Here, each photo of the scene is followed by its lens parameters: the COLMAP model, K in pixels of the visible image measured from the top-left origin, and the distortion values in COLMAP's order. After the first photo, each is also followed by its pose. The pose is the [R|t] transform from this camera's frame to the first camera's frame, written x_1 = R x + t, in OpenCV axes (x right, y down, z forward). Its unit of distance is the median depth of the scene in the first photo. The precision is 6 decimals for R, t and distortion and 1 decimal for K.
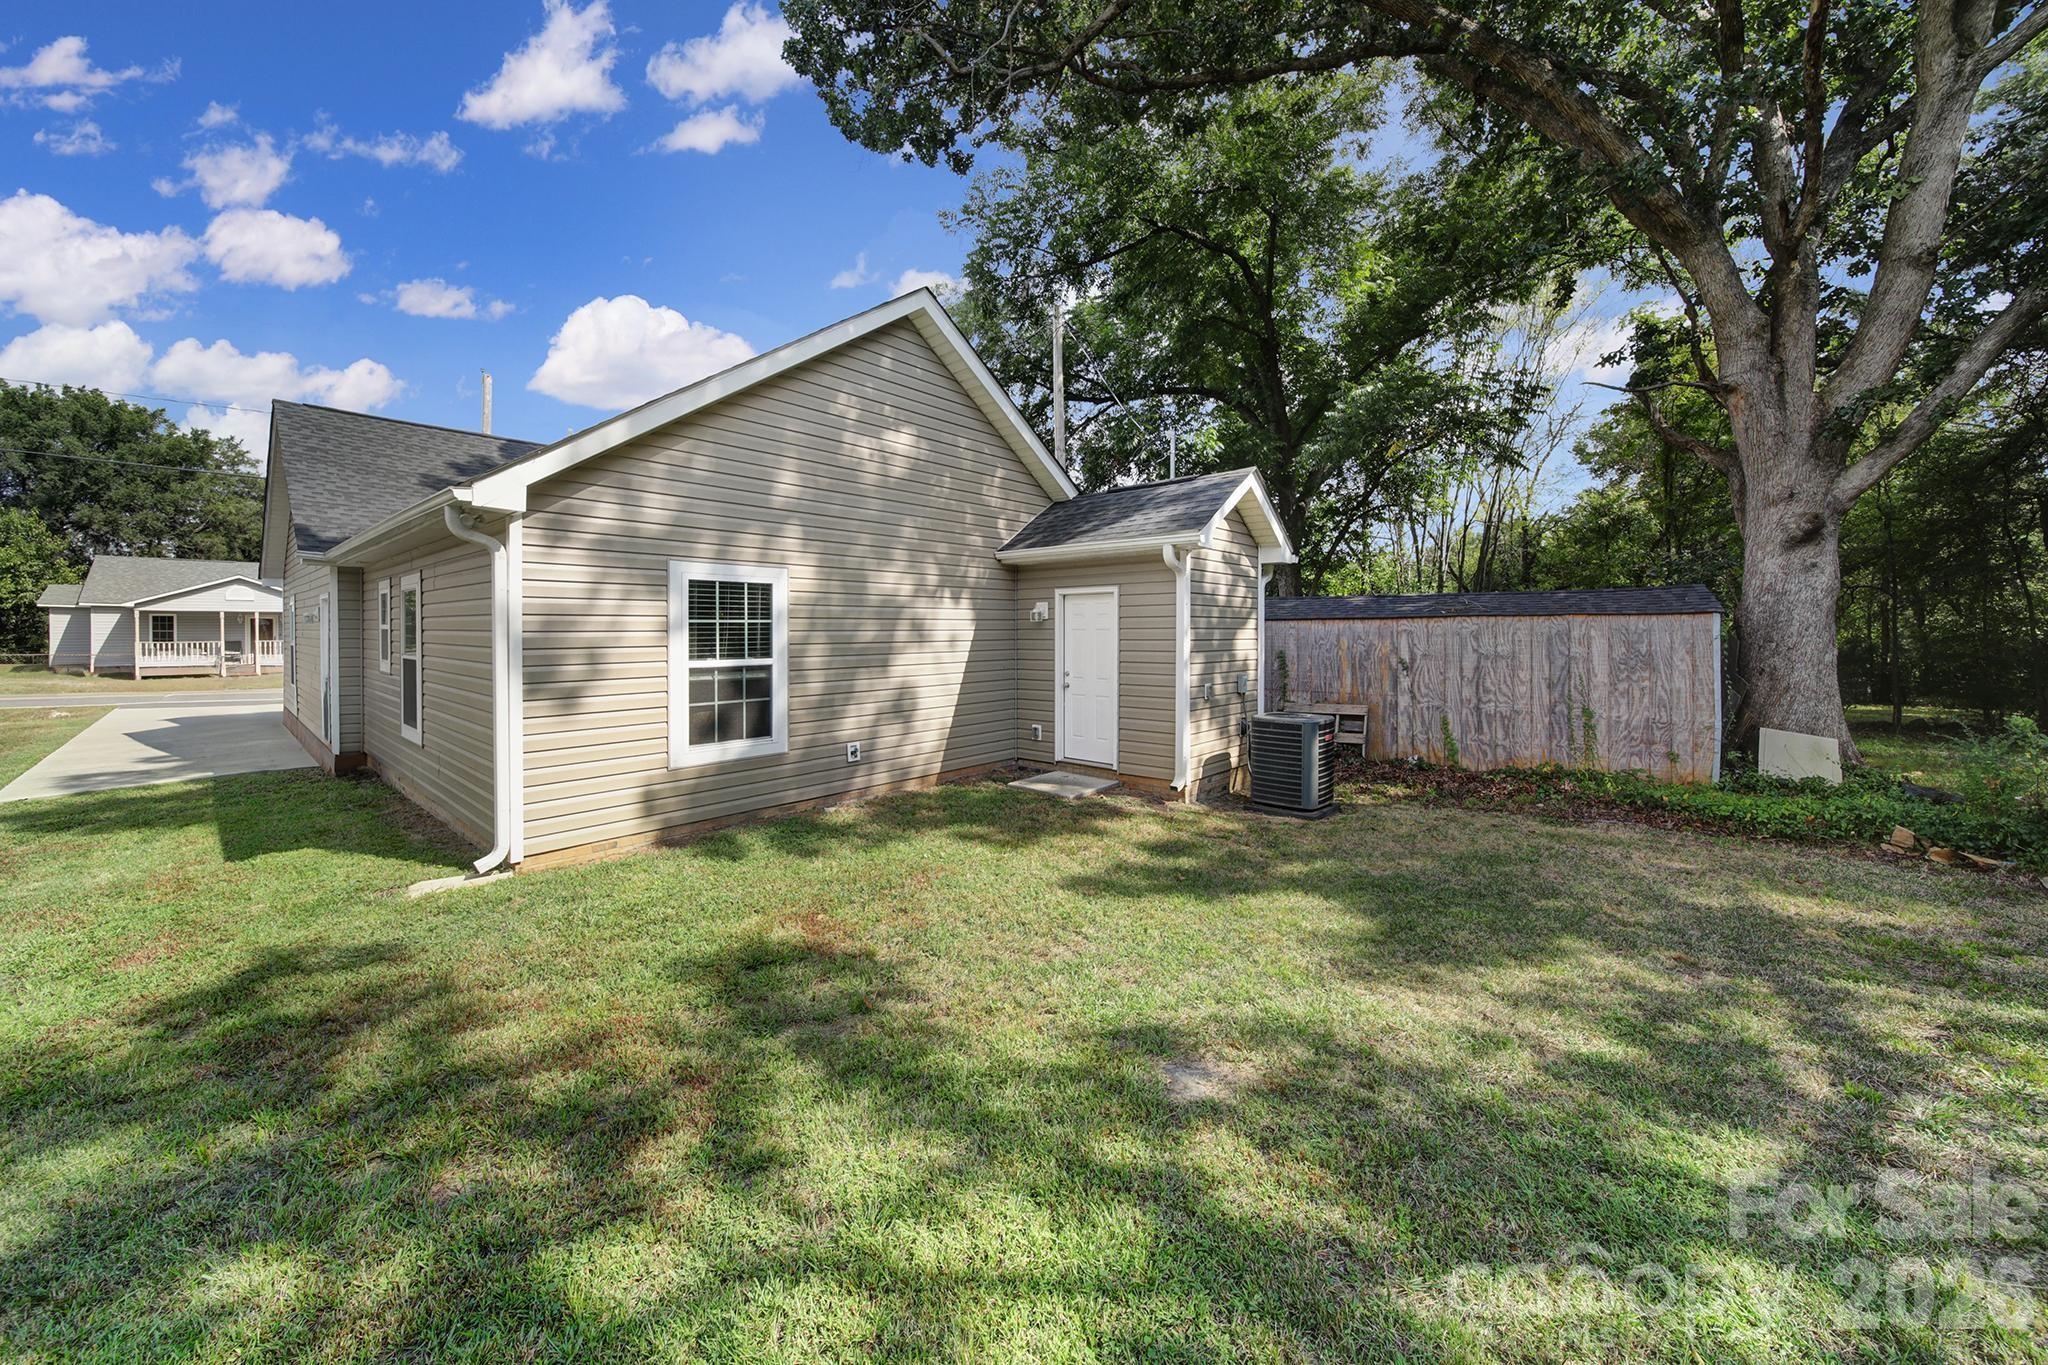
lens RADIAL K [[722.6, 0, 1047.5], [0, 722.6, 635.9], [0, 0, 1]] dist [-0.000978, -0.001378]
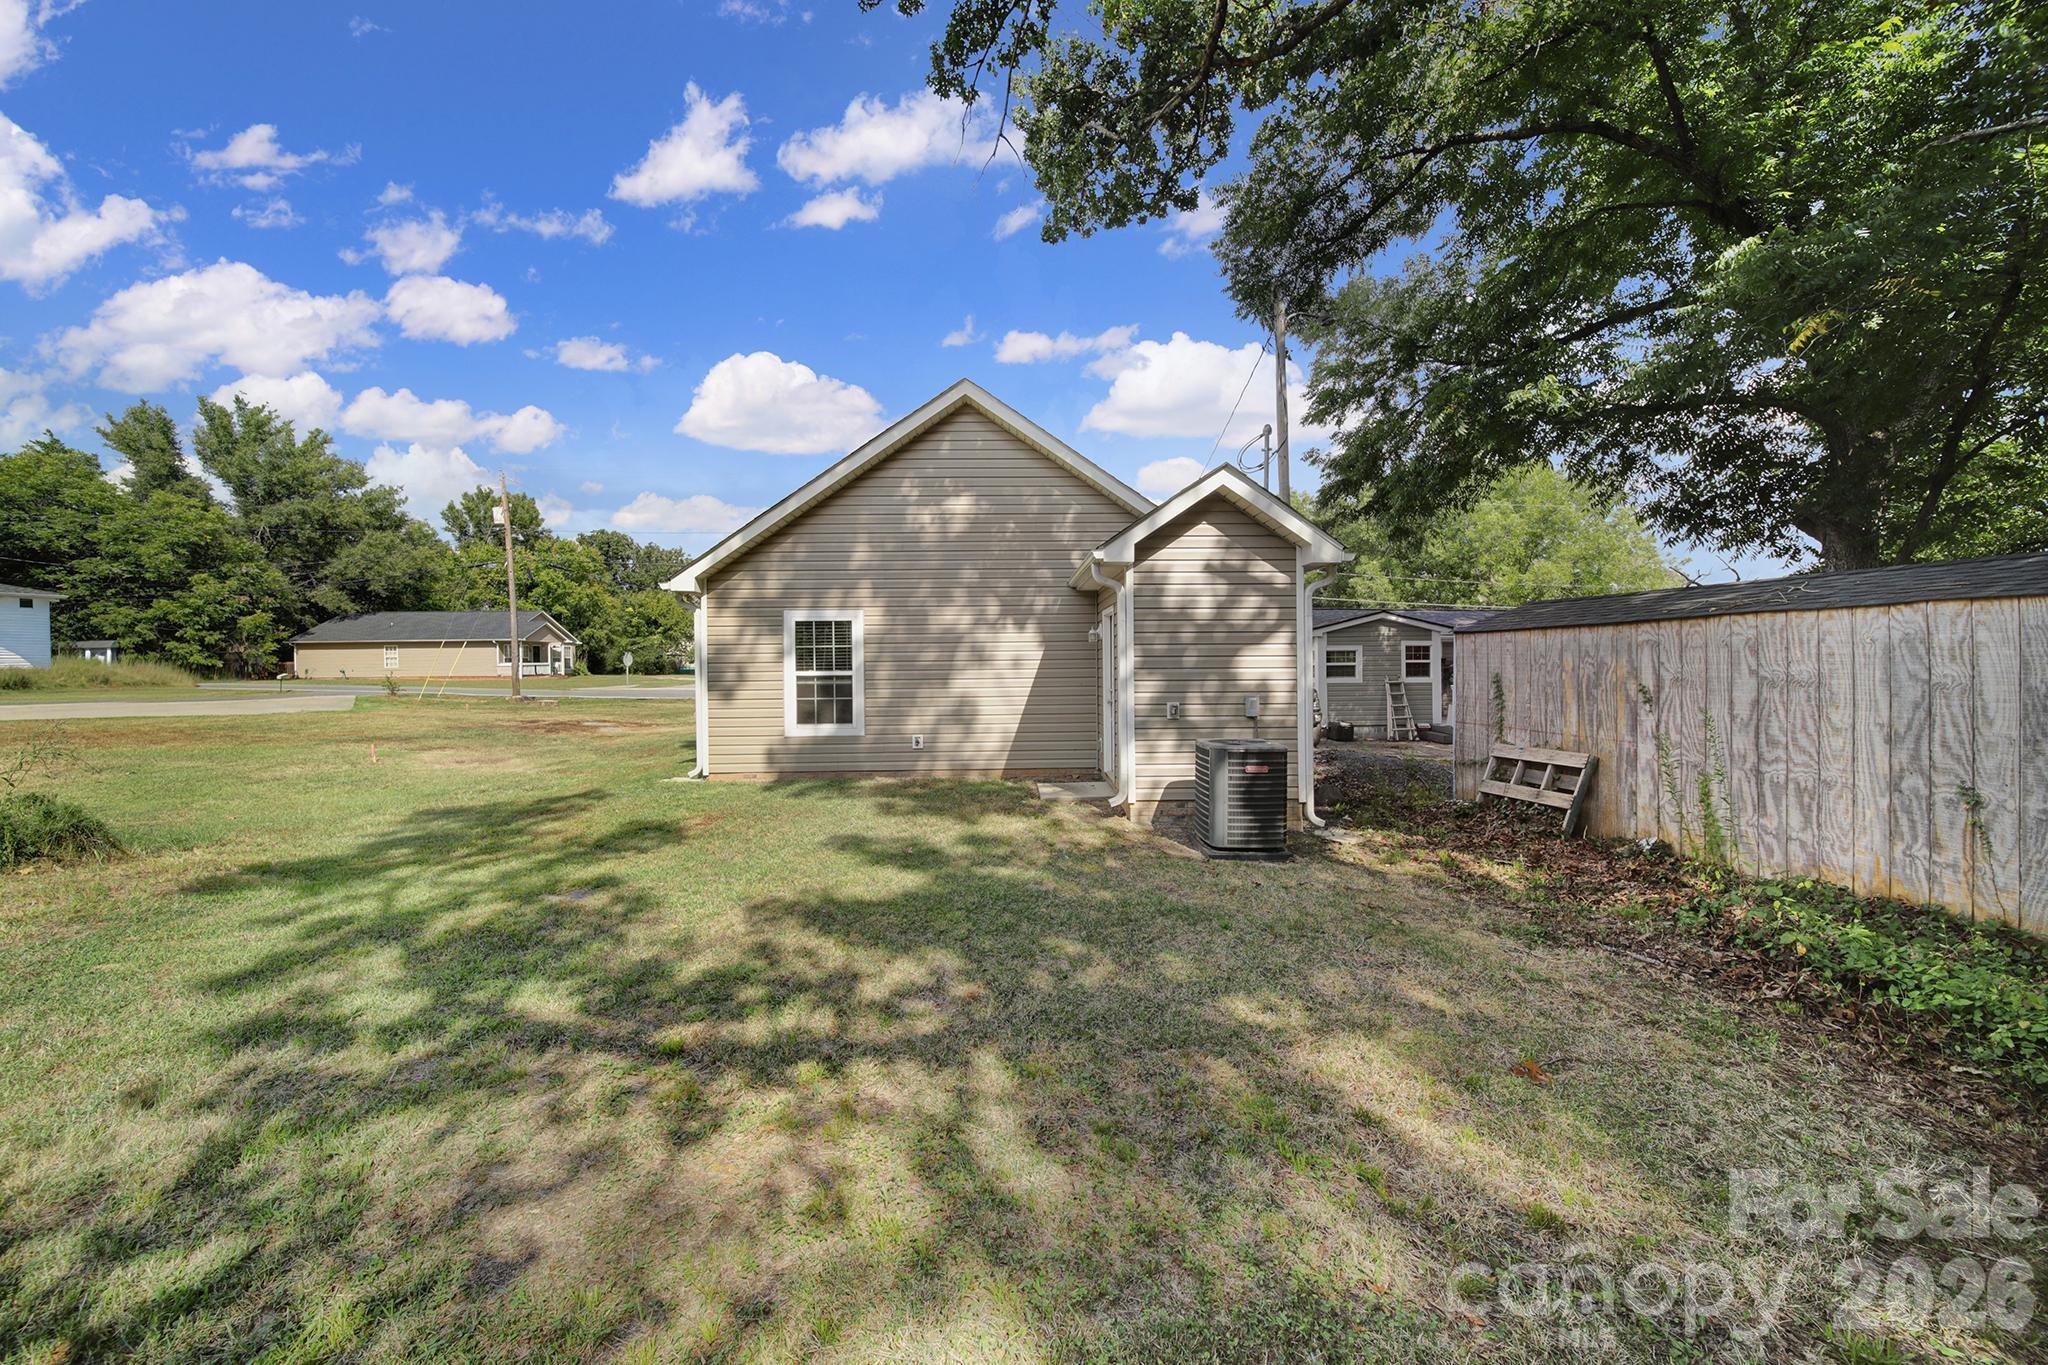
lens RADIAL K [[722.6, 0, 1031.1], [0, 722.6, 667.2], [0, 0, 1]] dist [-0.000978, -0.001378]
pose [[0.677256, -0.000947, -0.735747, 0.836876], [0.003050, 0.999994, 0.001521, 0.018095], [0.735741, -0.003274, 0.677255, 0.232987]]
